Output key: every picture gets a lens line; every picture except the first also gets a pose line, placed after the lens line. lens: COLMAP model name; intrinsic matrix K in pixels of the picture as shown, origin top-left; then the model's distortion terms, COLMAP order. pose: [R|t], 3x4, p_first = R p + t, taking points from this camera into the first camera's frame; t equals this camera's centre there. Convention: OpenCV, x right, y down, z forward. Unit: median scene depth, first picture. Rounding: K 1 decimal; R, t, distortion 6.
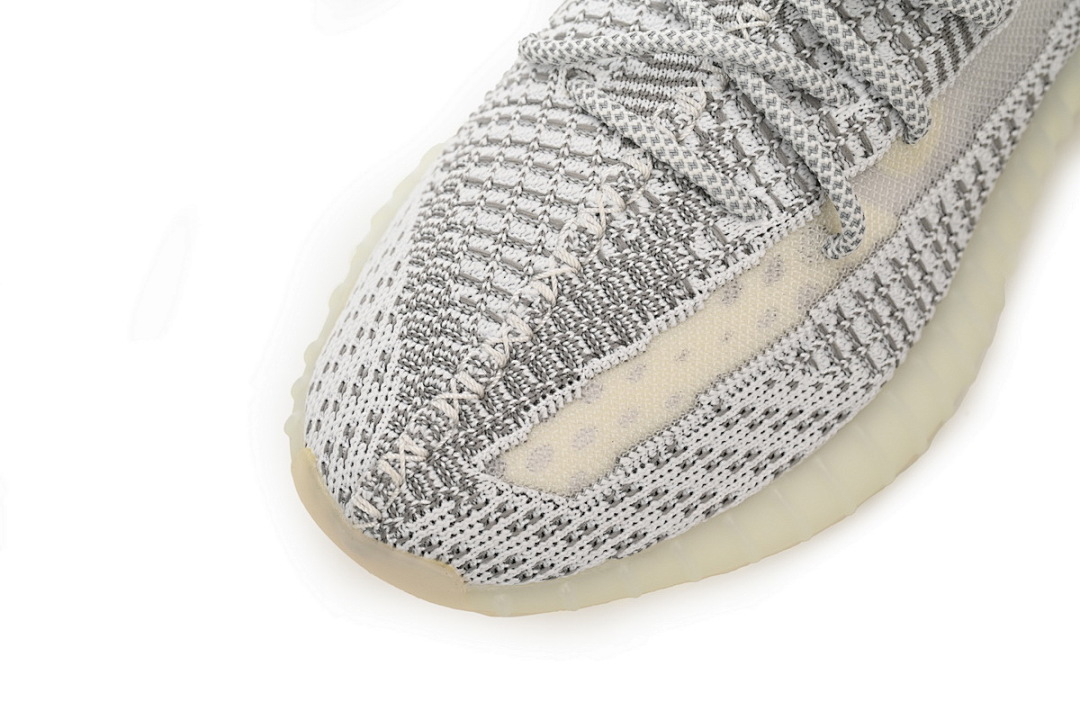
lens RADIAL K [[1980.7, 0, 541.3], [0, 1980.7, 359.8], [0, 0, 1]] dist [0.016655, 0.000000]
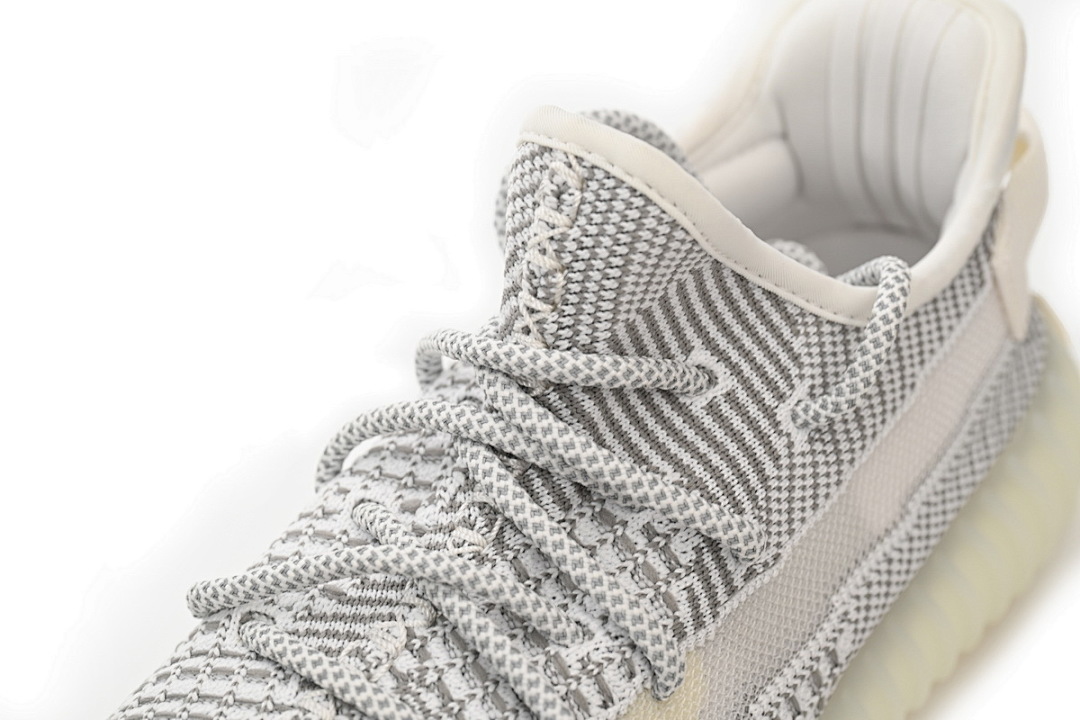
lens RADIAL K [[2198.9, 0, 541.0], [0, 2198.9, 361.7], [0, 0, 1]] dist [-0.037295, 0.000000]
pose [[0.998542, 0.026503, 0.047025, 0.093068], [-0.000989, 0.880005, -0.474963, 0.196038], [-0.053970, 0.474224, 0.878749, 0.157818]]
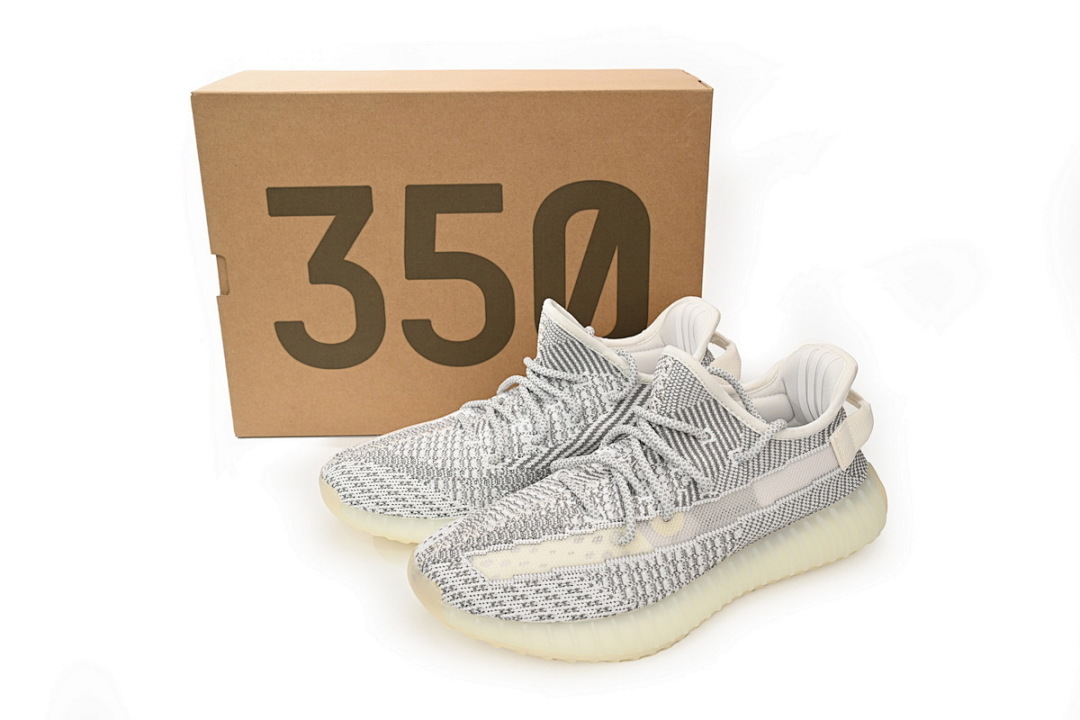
lens RADIAL K [[1006.5, 0, 539.2], [0, 1006.5, 362.2], [0, 0, 1]] dist [0.012601, 0.000000]
pose [[0.896370, 0.204747, -0.393192, 0.531790], [-0.415797, 0.695895, -0.585528, 0.616211], [0.153735, 0.688337, 0.708913, -0.136759]]
